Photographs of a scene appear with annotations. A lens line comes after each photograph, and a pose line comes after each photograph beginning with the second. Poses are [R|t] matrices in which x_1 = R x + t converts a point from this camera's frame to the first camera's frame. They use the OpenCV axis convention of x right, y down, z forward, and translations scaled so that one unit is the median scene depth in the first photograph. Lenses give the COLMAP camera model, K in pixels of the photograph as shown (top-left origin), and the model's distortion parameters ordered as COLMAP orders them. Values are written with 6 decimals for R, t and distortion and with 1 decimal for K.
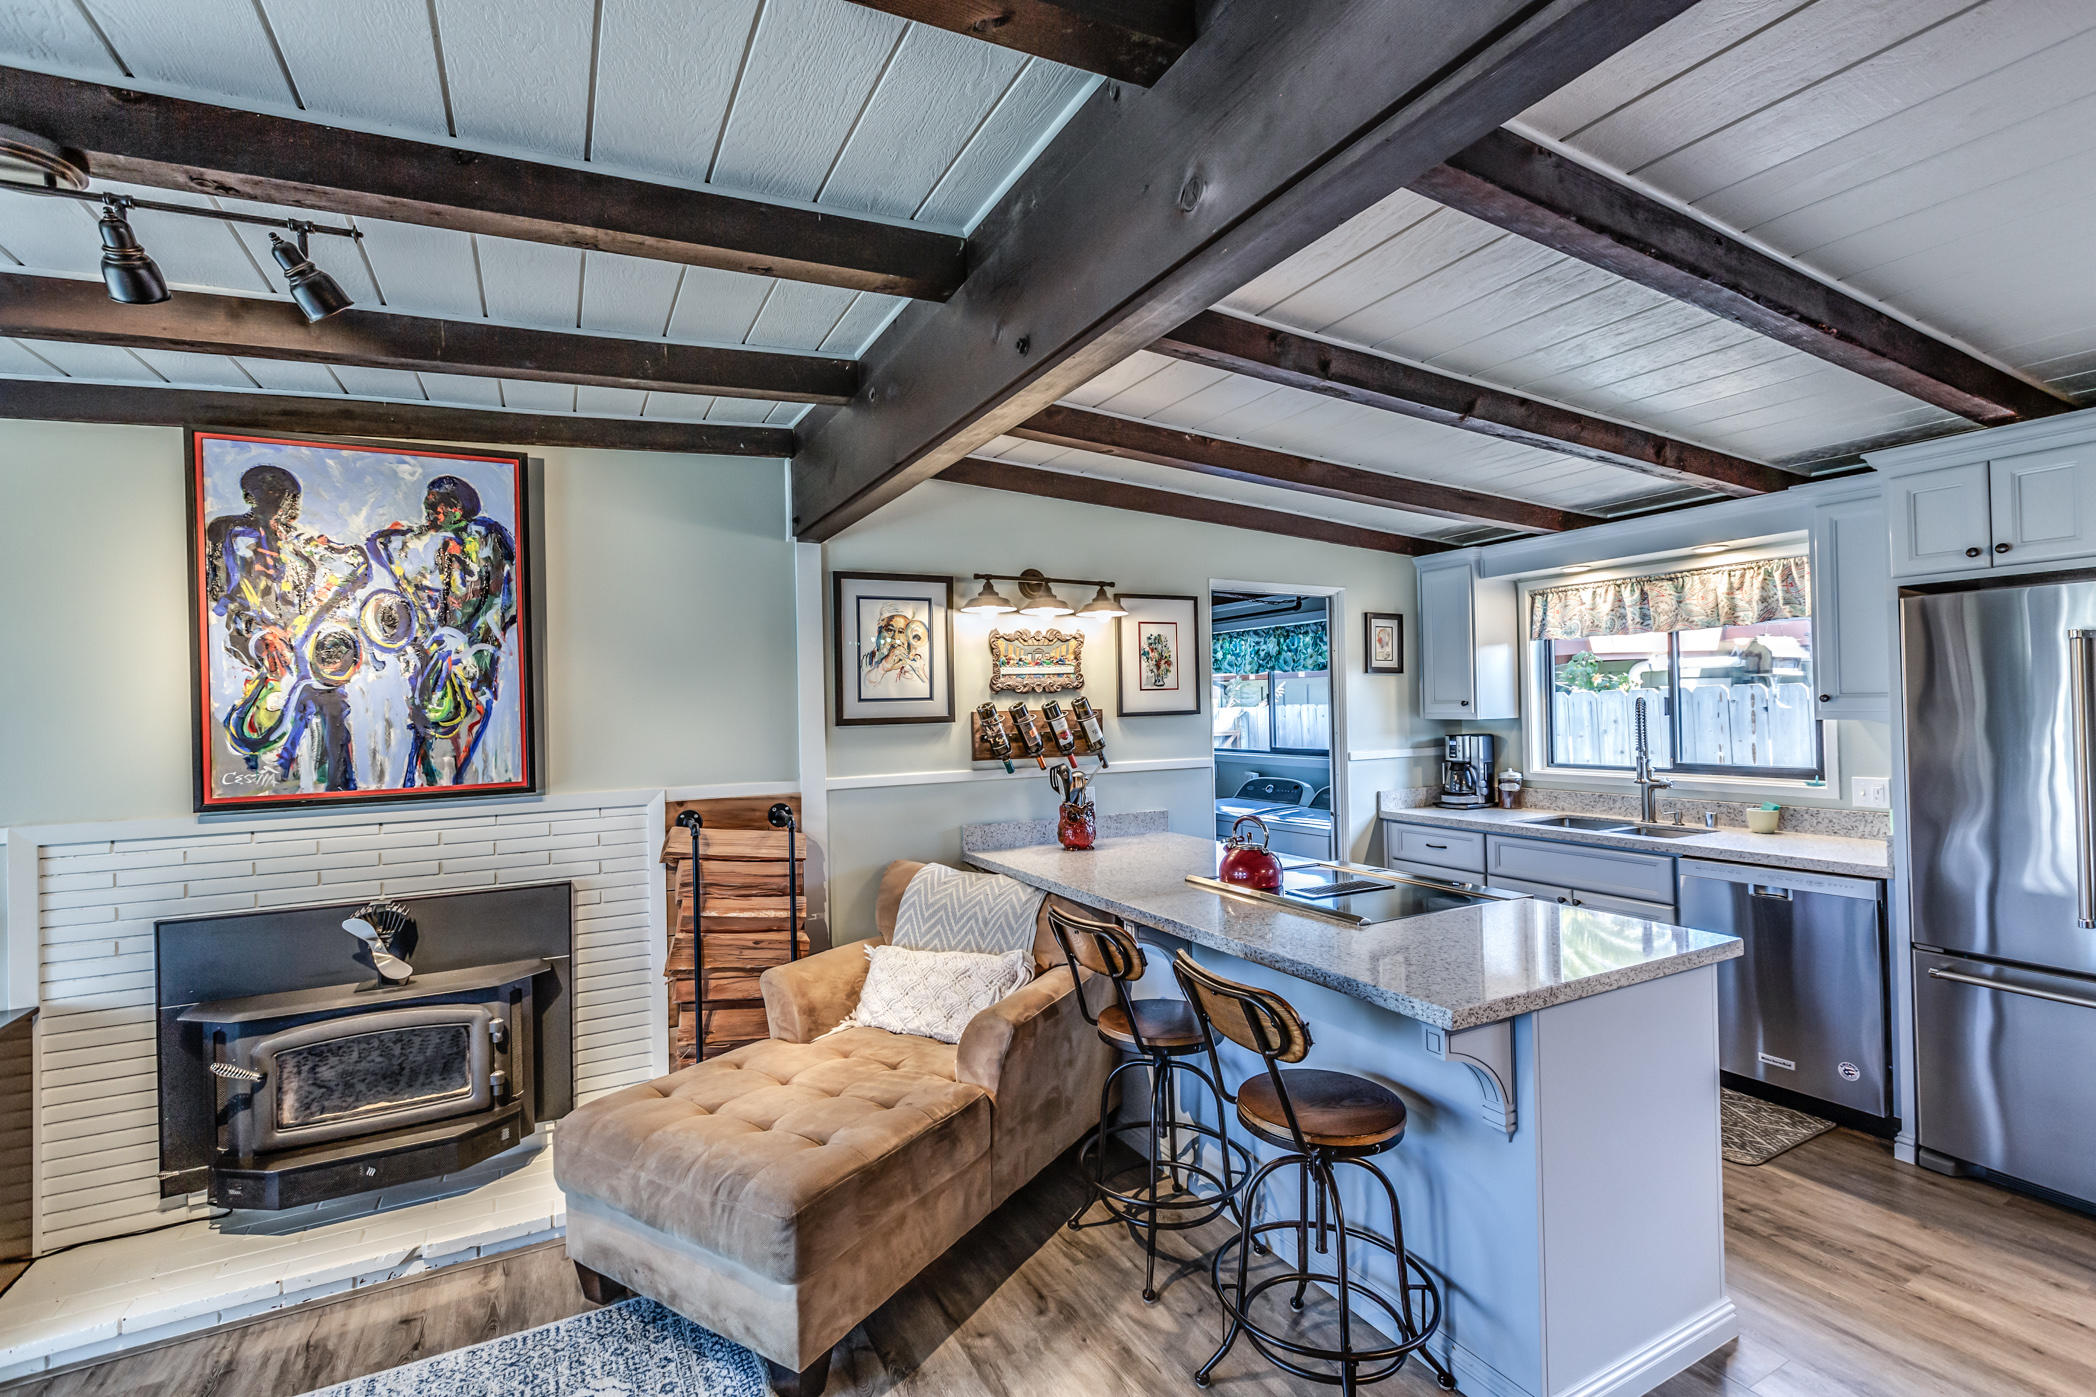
lens RADIAL K [[933.2, 0, 1048.6], [0, 933.2, 695.9], [0, 0, 1]] dist [0.002491, -0.000889]
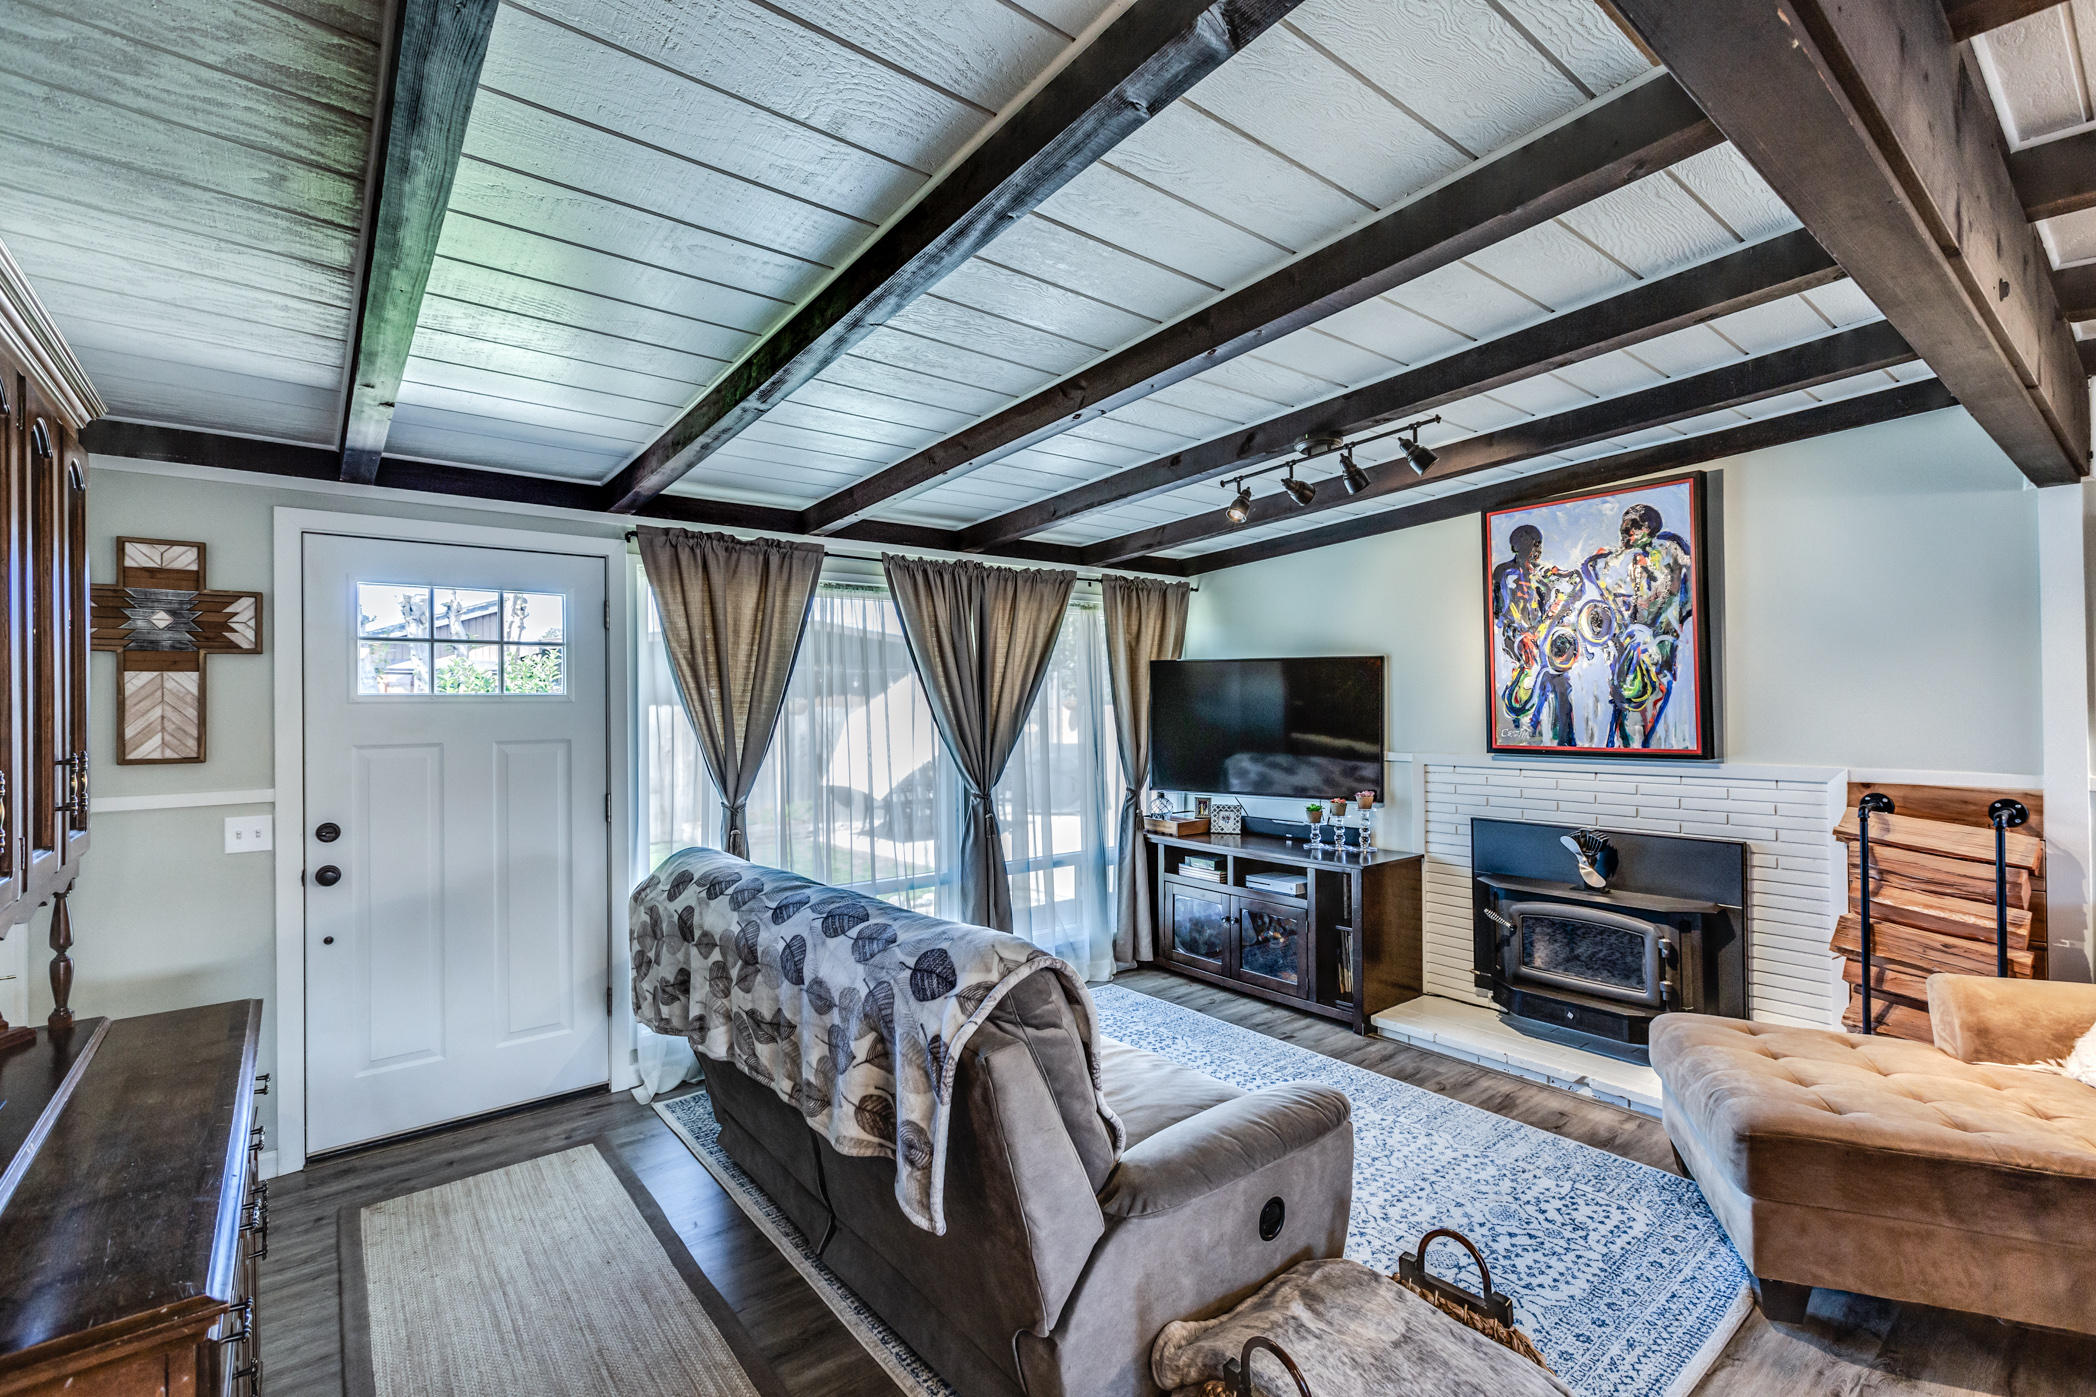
lens RADIAL K [[933.2, 0, 1049.5], [0, 933.2, 694.5], [0, 0, 1]] dist [0.002491, -0.000889]
pose [[0.188980, 0.010191, -0.981928, 0.353189], [0.013367, 0.999827, 0.012949, -0.003774], [0.981890, -0.015573, 0.188811, -0.022811]]
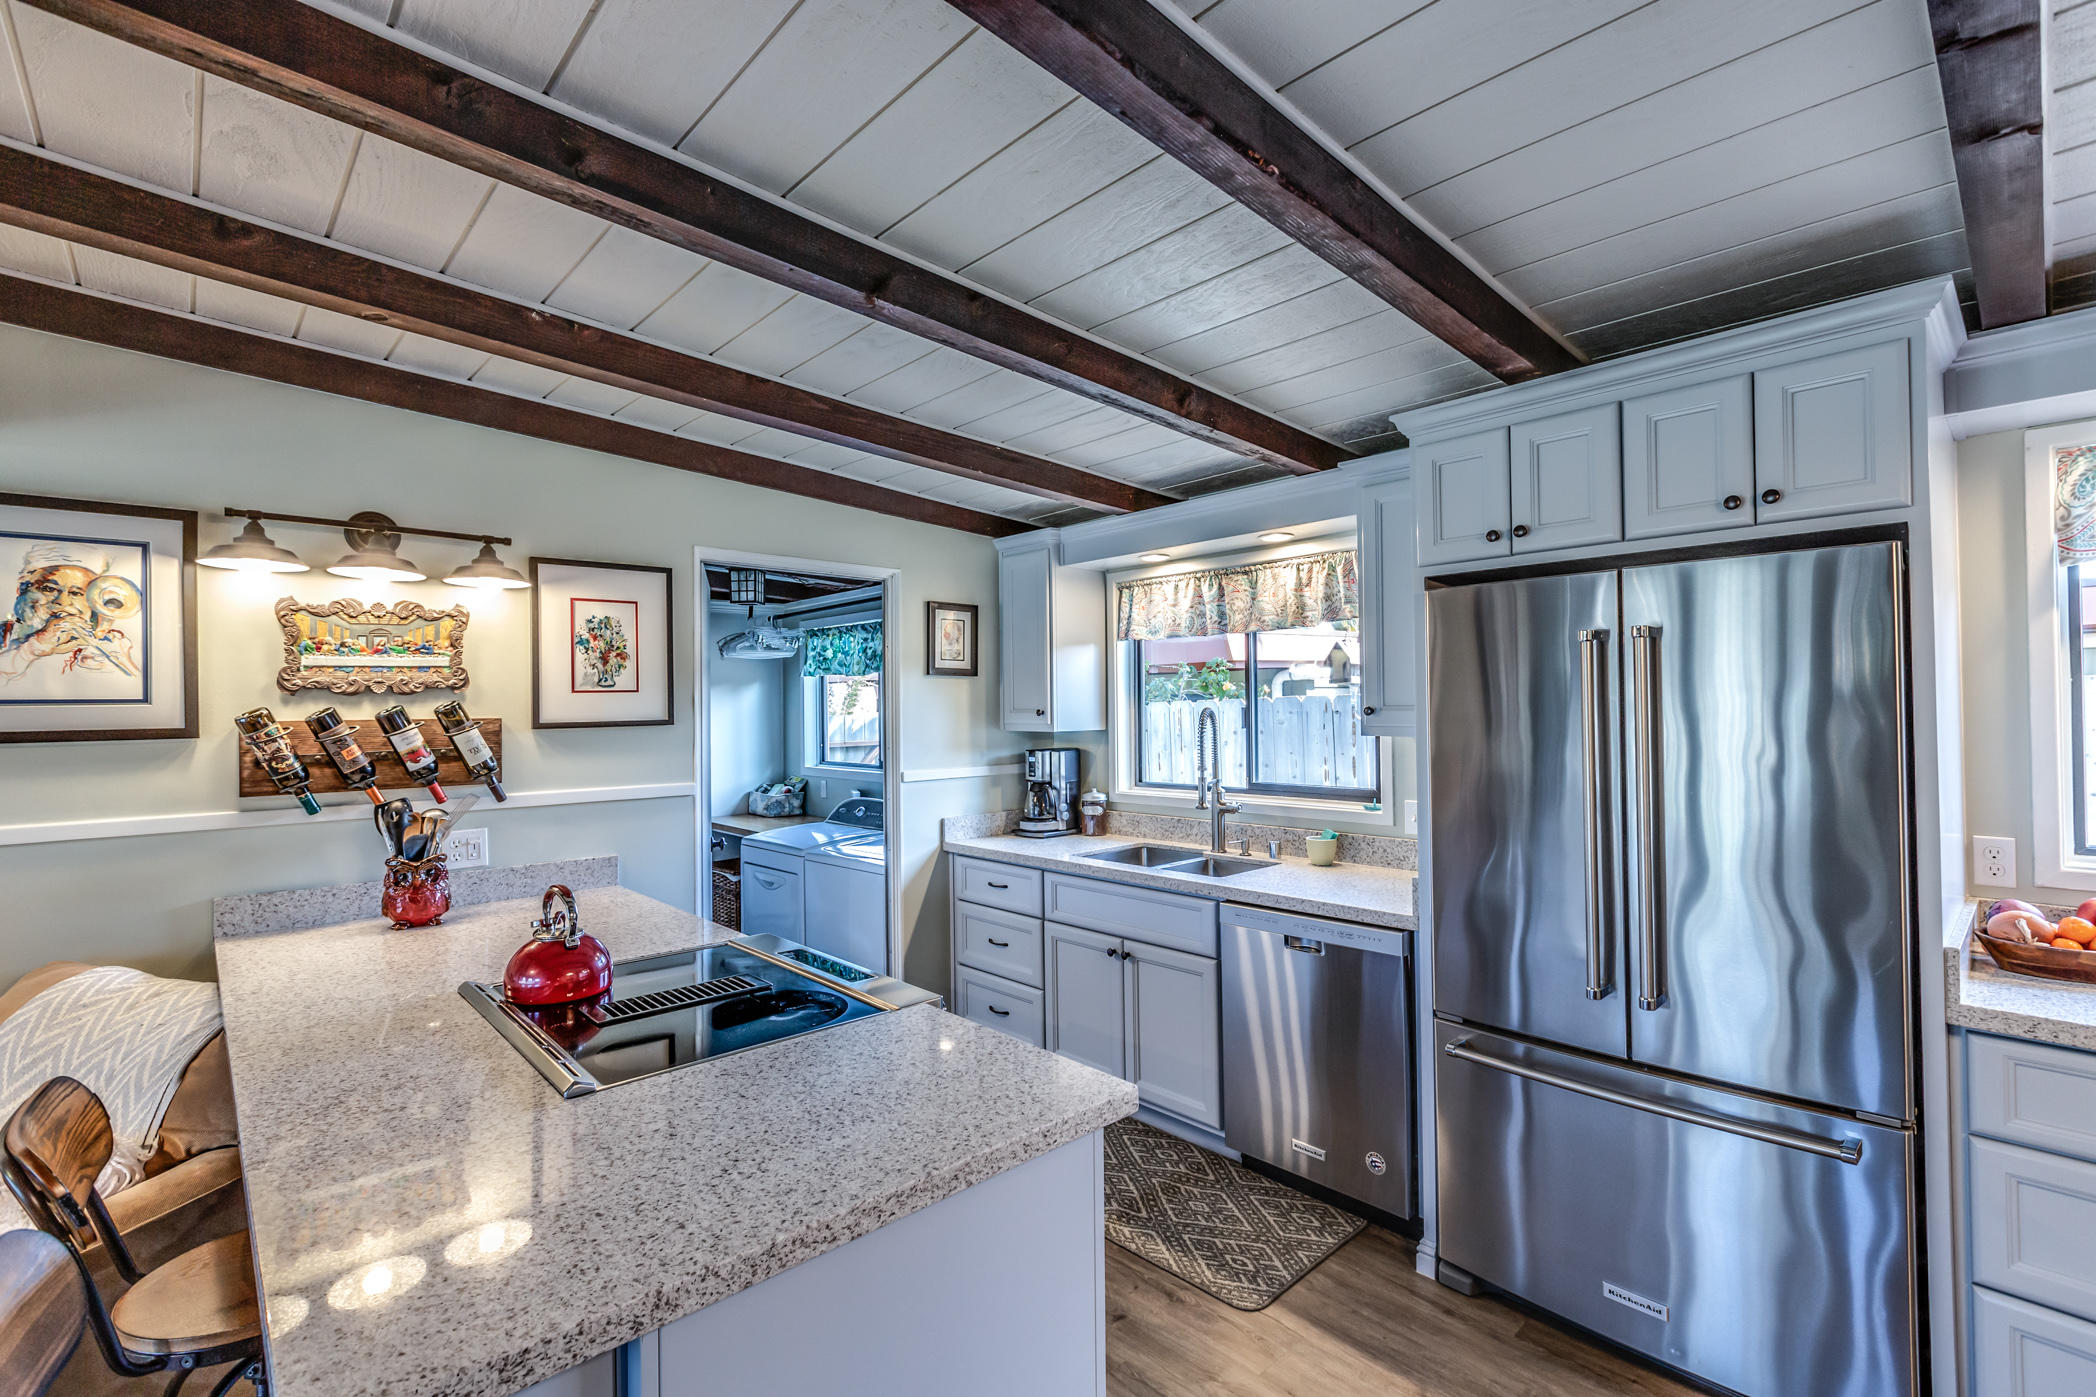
lens RADIAL K [[933.2, 0, 1049.2], [0, 933.2, 695.5], [0, 0, 1]] dist [0.002491, -0.000889]
pose [[0.966781, 0.011395, 0.255354, 0.299493], [-0.009973, 0.999927, -0.006863, -0.002479], [-0.255413, 0.004089, 0.966823, 0.227115]]
